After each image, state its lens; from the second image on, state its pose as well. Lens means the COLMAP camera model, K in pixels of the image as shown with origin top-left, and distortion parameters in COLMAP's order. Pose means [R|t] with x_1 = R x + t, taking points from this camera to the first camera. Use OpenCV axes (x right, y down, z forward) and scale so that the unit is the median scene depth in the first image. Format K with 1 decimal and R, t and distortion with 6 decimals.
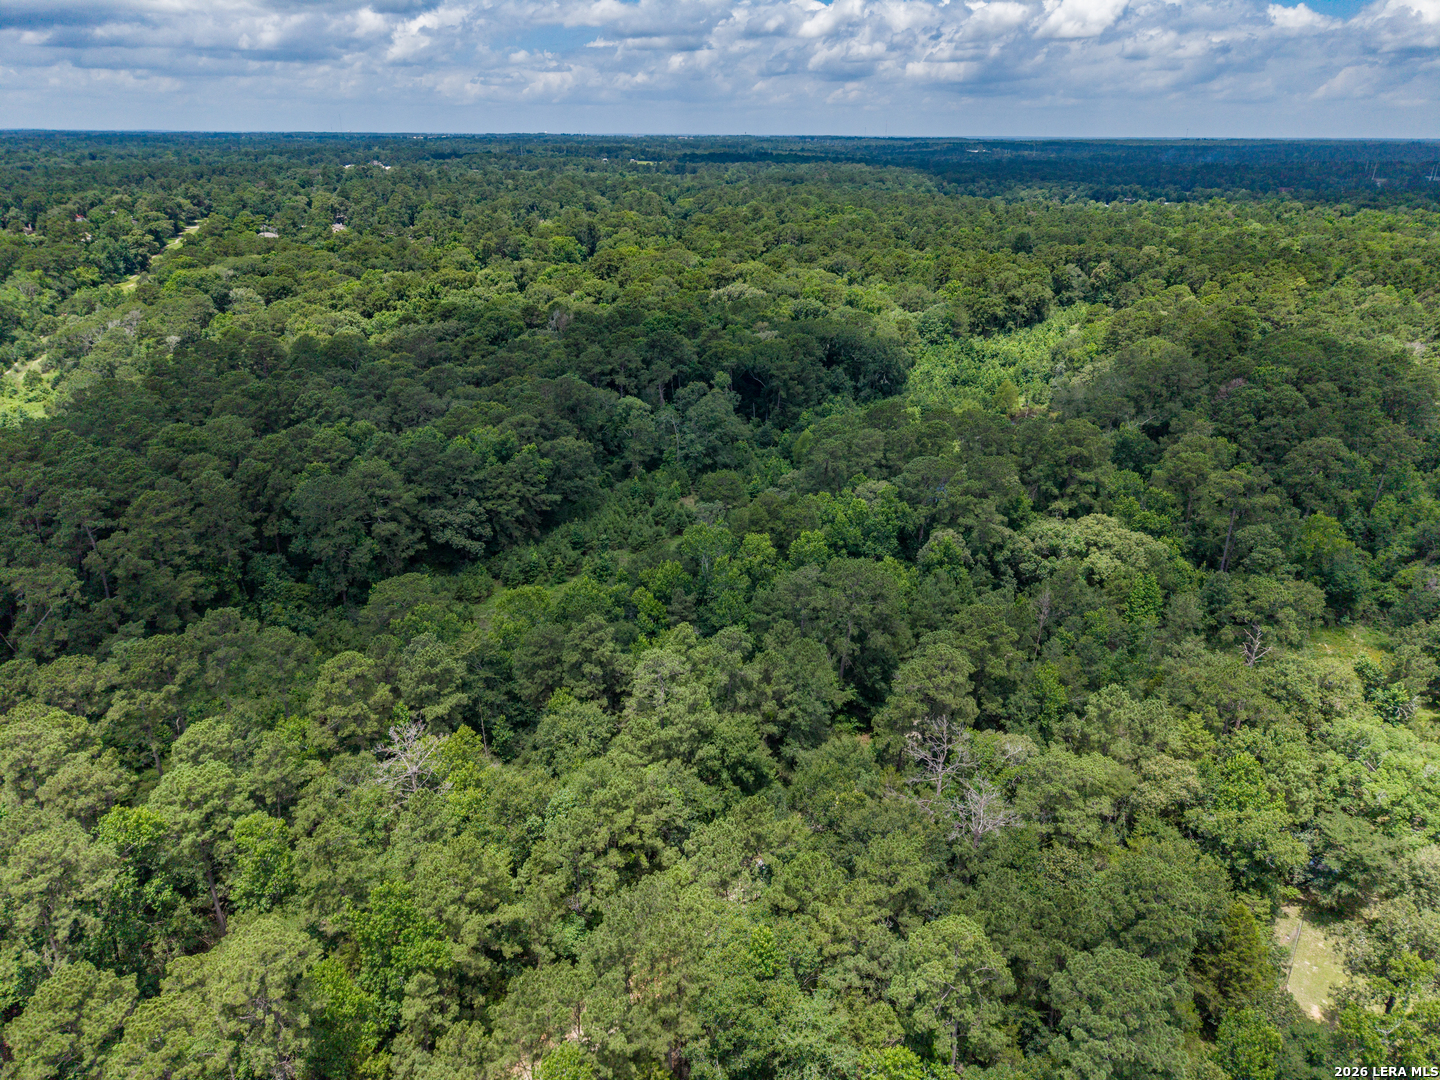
lens RADIAL K [[995.4, 0, 719.9], [0, 995.4, 539.8], [0, 0, 1]] dist [-0.002395, -0.001777]
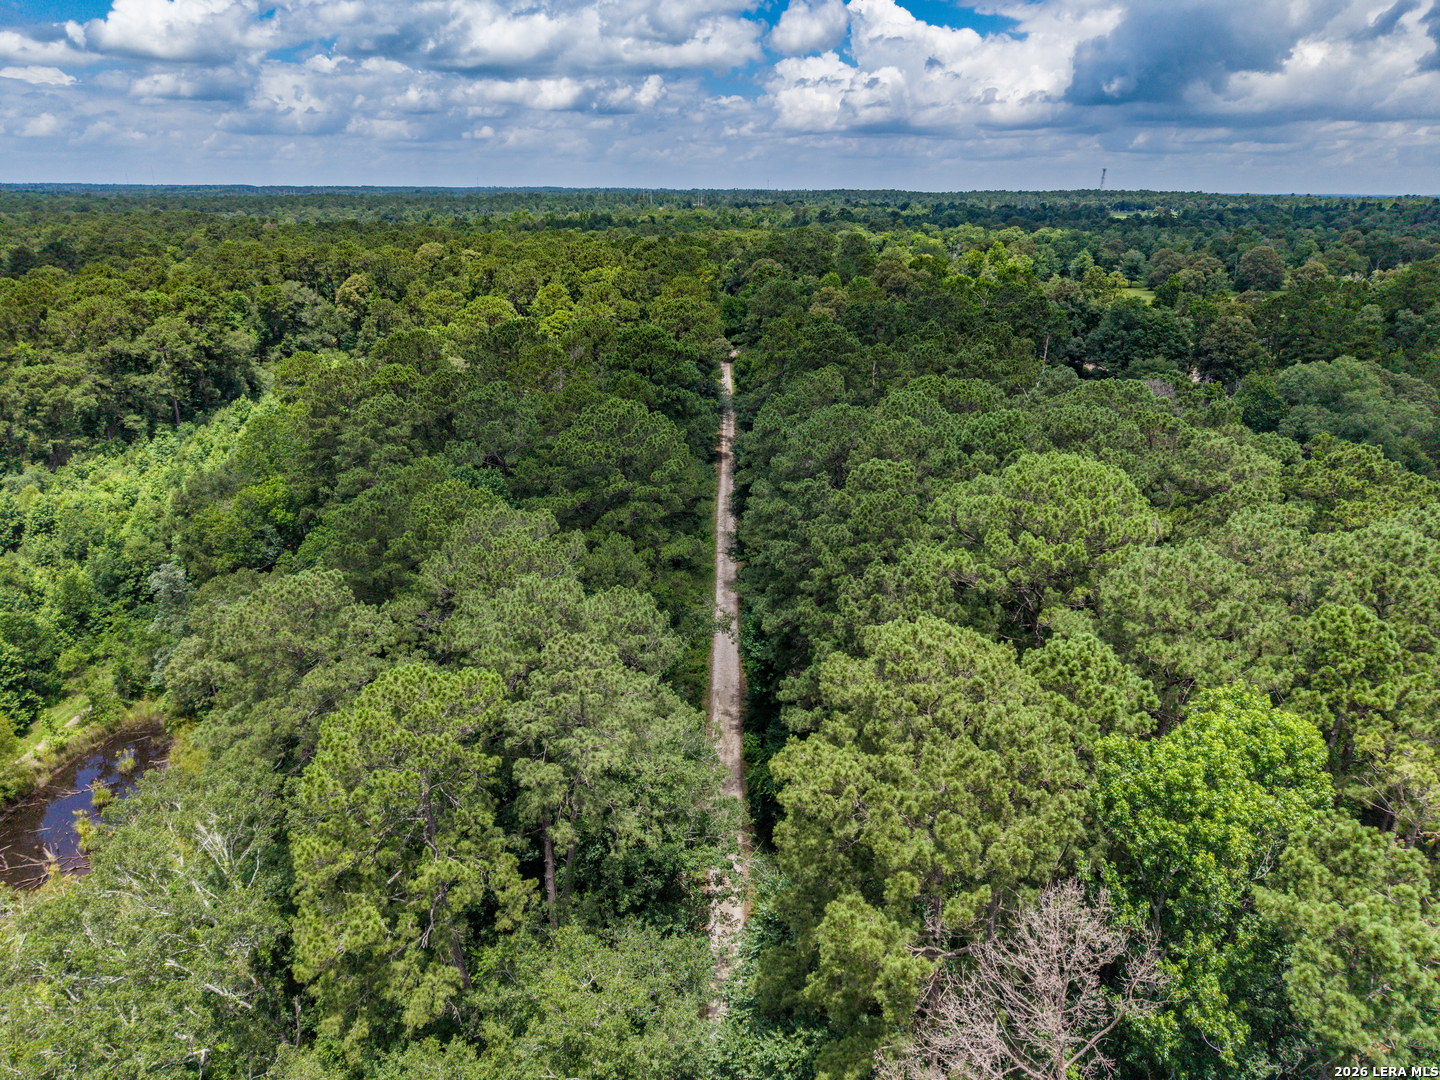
lens RADIAL K [[995.4, 0, 719.9], [0, 995.4, 540.1], [0, 0, 1]] dist [-0.002395, -0.001777]
pose [[0.805697, -0.203221, 0.556376, 0.216741], [0.228683, 0.973197, 0.024309, -0.106714], [-0.546403, 0.107648, 0.830575, 0.459091]]
